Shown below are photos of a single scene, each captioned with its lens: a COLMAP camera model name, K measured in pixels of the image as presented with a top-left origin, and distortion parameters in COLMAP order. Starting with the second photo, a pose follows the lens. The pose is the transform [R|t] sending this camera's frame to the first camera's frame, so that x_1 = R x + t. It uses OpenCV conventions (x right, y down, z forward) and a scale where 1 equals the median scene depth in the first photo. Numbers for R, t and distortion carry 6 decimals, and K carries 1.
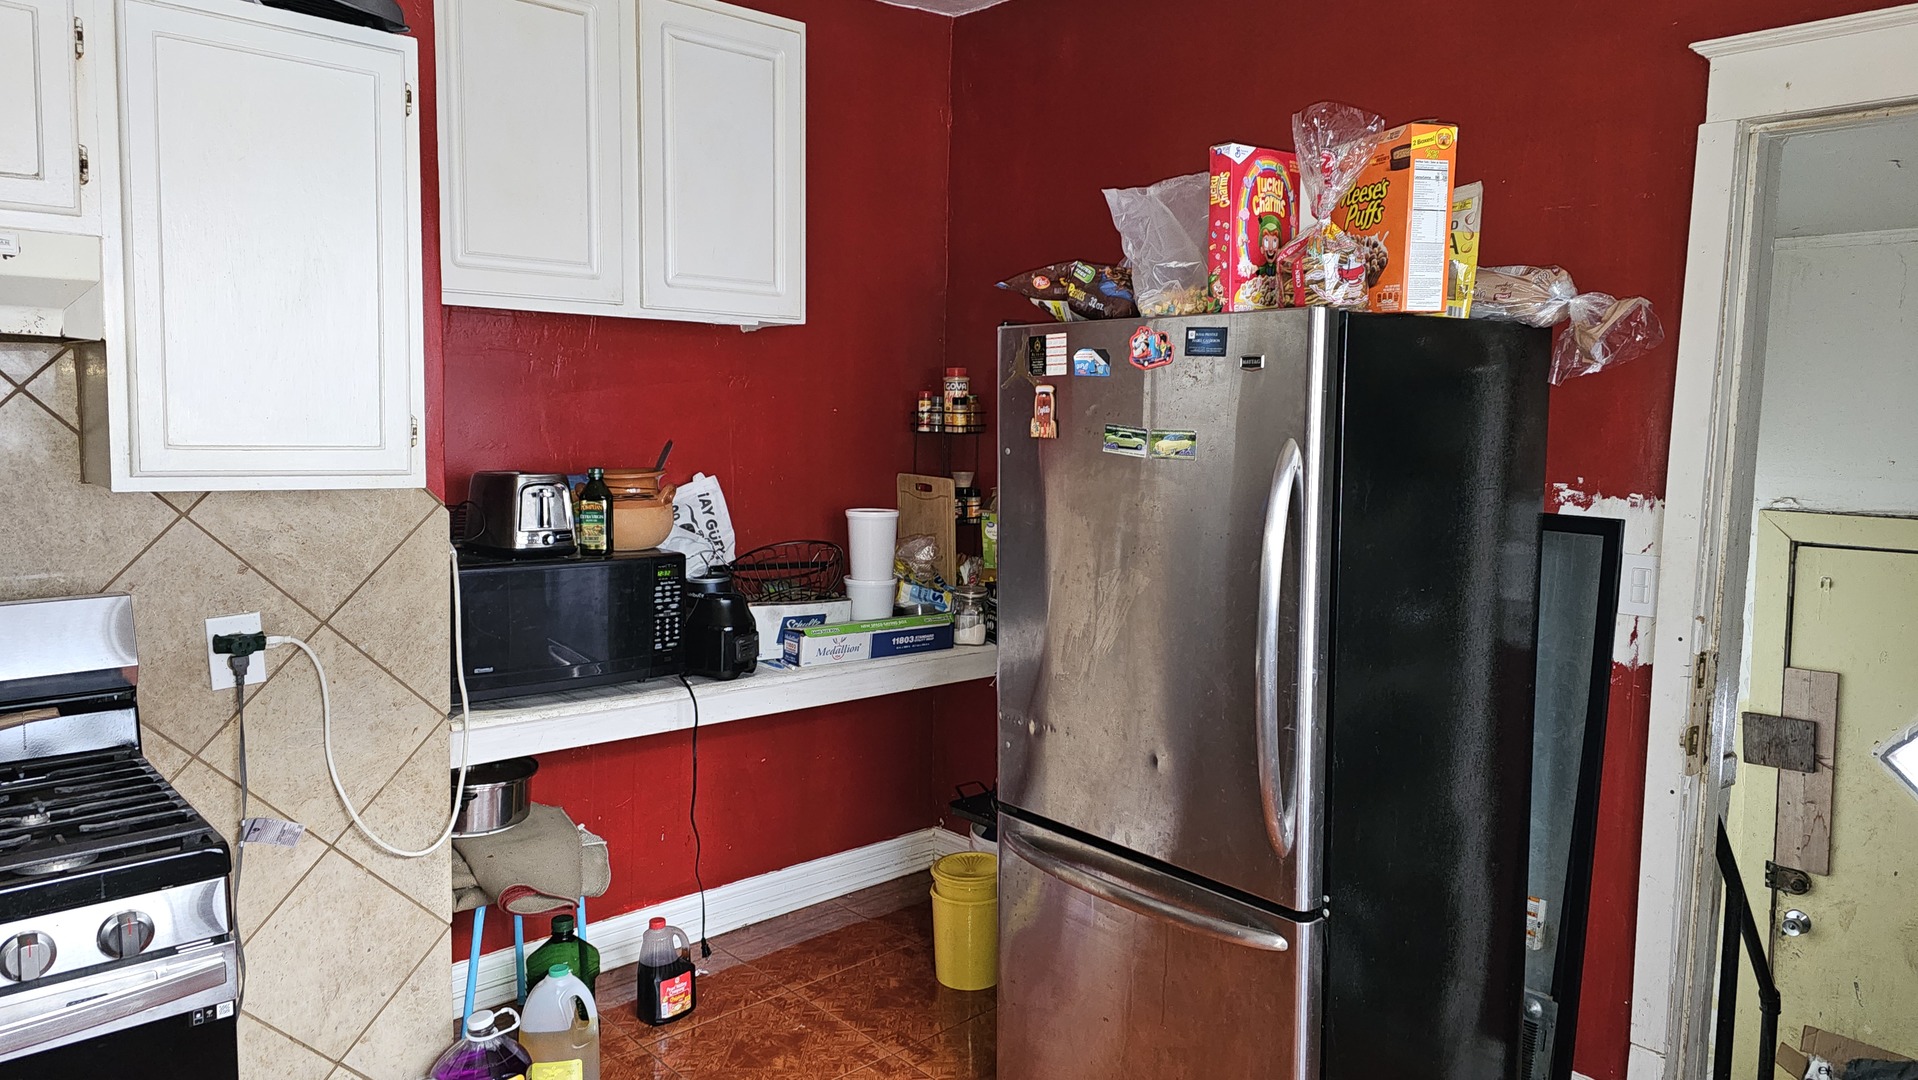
lens RADIAL K [[1254.3, 0, 953.9], [0, 1254.3, 537.9], [0, 0, 1]] dist [0.048338, -0.048449]
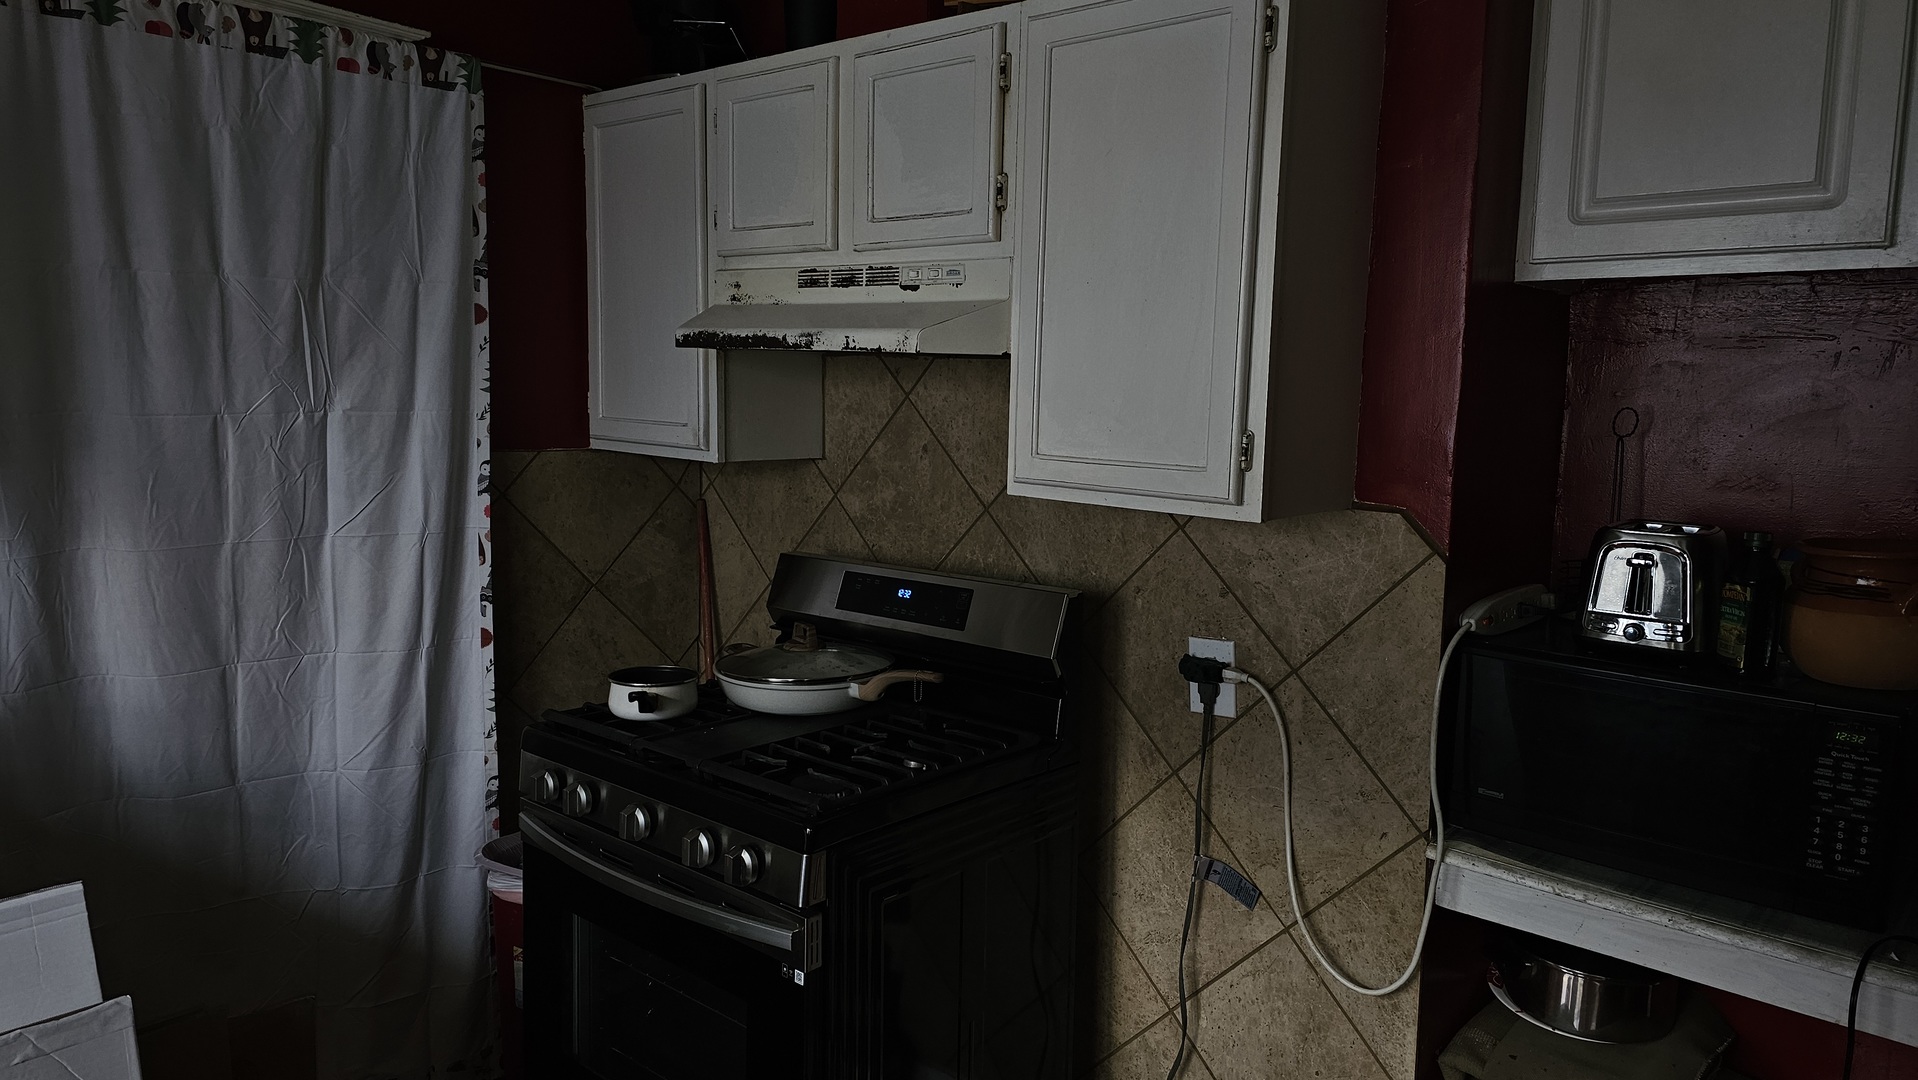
lens RADIAL K [[1254.3, 0, 957.9], [0, 1254.3, 532.3], [0, 0, 1]] dist [0.048338, -0.048449]
pose [[0.117217, 0.108164, -0.987198, 0.307869], [-0.116814, 0.988652, 0.094453, -0.079899], [0.986212, 0.104247, 0.128522, 0.655616]]
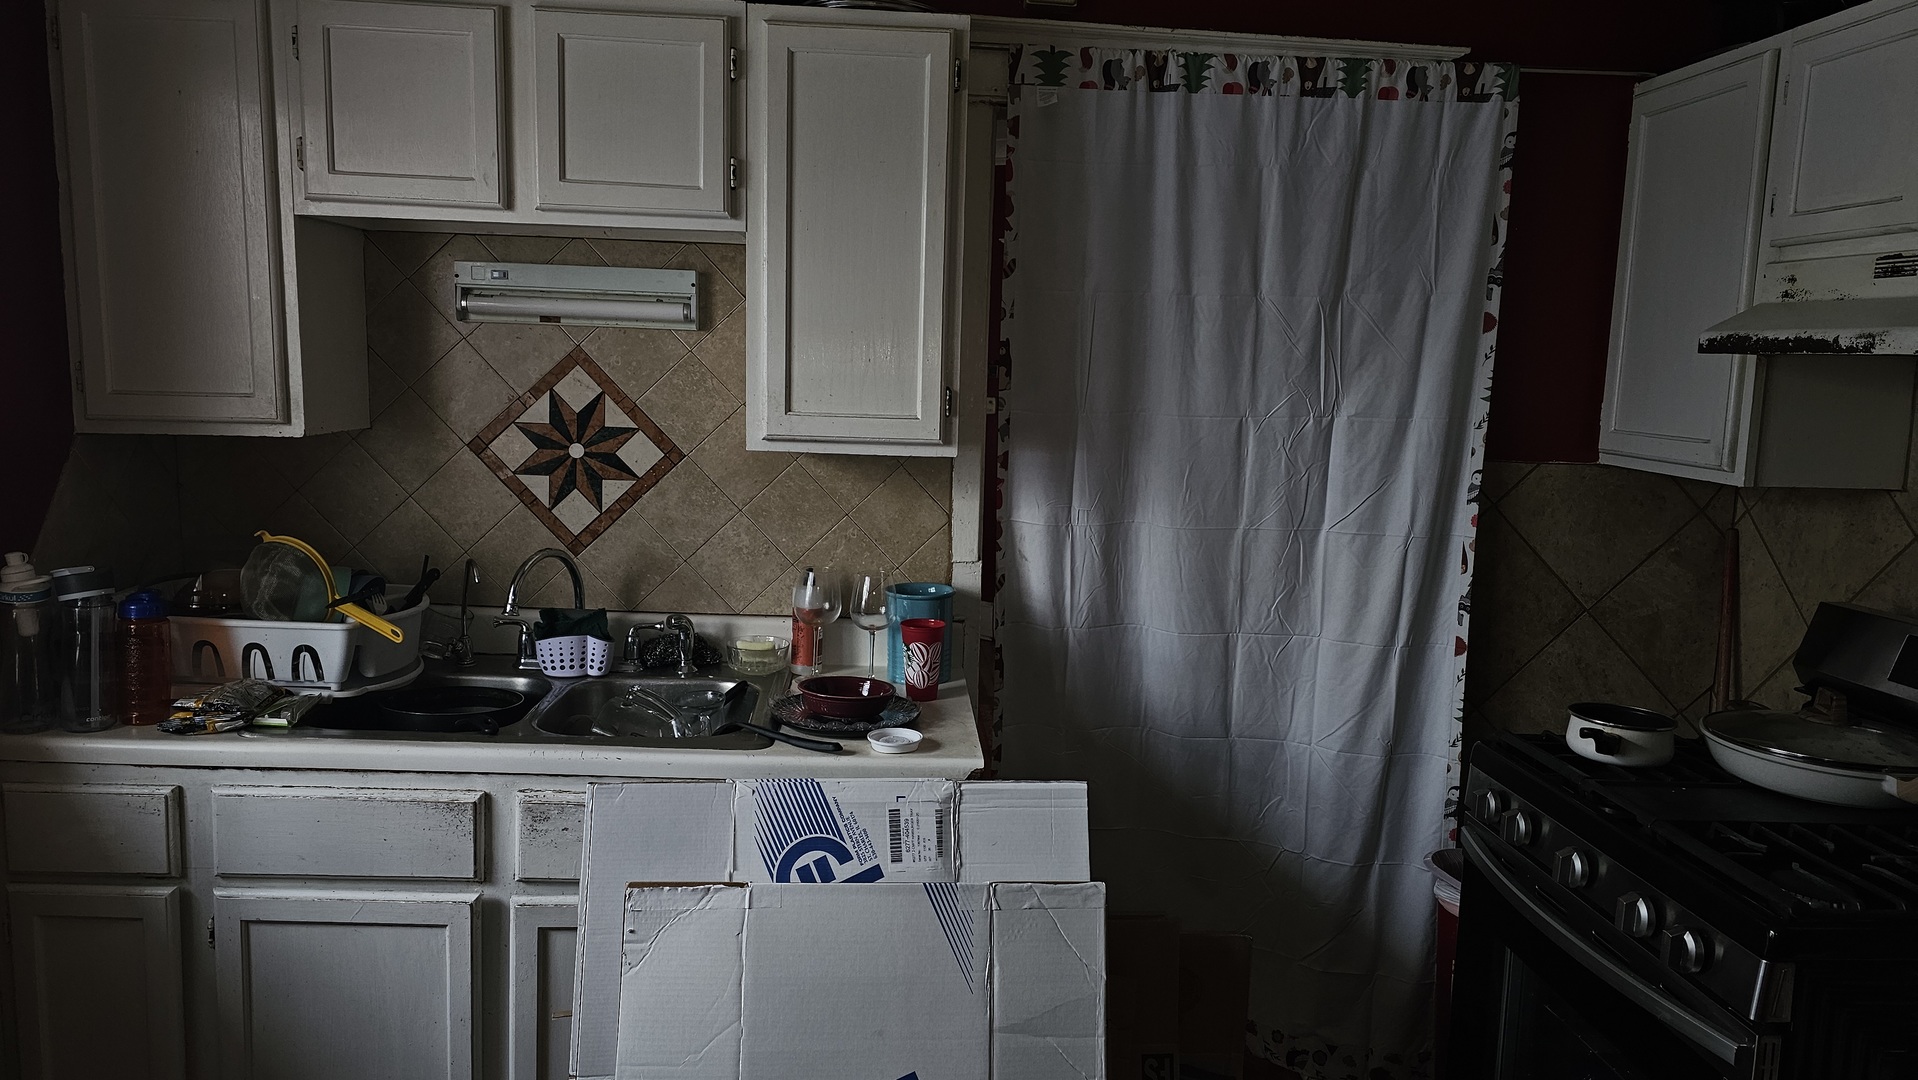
lens RADIAL K [[1254.3, 0, 959.8], [0, 1254.3, 526.8], [0, 0, 1]] dist [0.048338, -0.048449]
pose [[-0.629047, 0.068546, -0.774339, 0.302015], [-0.112139, 0.977685, 0.177644, -0.084961], [0.769237, 0.198580, -0.607323, 0.706774]]
